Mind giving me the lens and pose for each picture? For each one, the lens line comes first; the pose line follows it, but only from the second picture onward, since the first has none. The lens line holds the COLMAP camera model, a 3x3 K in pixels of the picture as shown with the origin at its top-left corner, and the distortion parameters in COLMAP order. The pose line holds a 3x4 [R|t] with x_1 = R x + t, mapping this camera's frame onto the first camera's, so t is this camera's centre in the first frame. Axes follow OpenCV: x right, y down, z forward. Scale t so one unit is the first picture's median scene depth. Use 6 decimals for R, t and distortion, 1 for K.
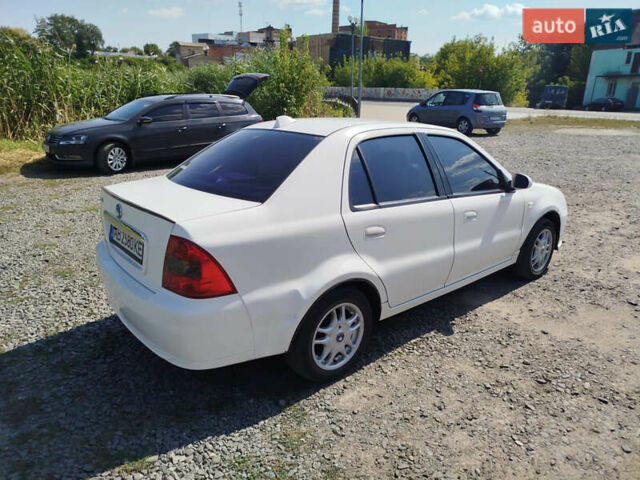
lens RADIAL K [[457.9, 0, 315.9], [0, 457.9, 244.5], [0, 0, 1]] dist [-0.008495, 0.028065]
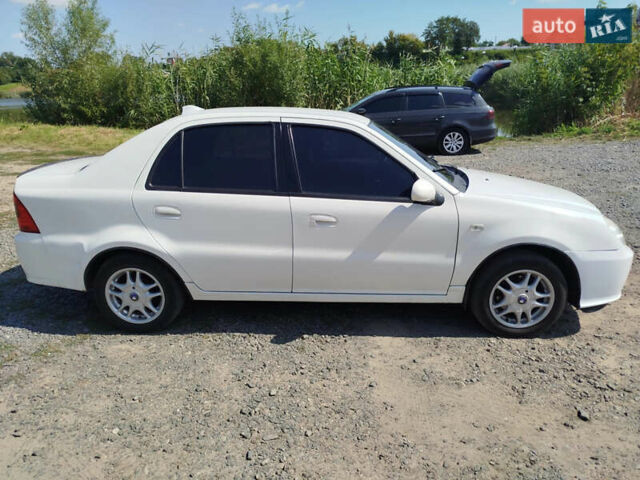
lens RADIAL K [[457.9, 0, 318.3], [0, 457.9, 240.2], [0, 0, 1]] dist [-0.008495, 0.028065]
pose [[0.731498, 0.188231, -0.655347, 0.312169], [-0.184535, 0.979923, 0.075478, -0.030952], [0.656397, 0.065722, 0.751547, 0.118548]]
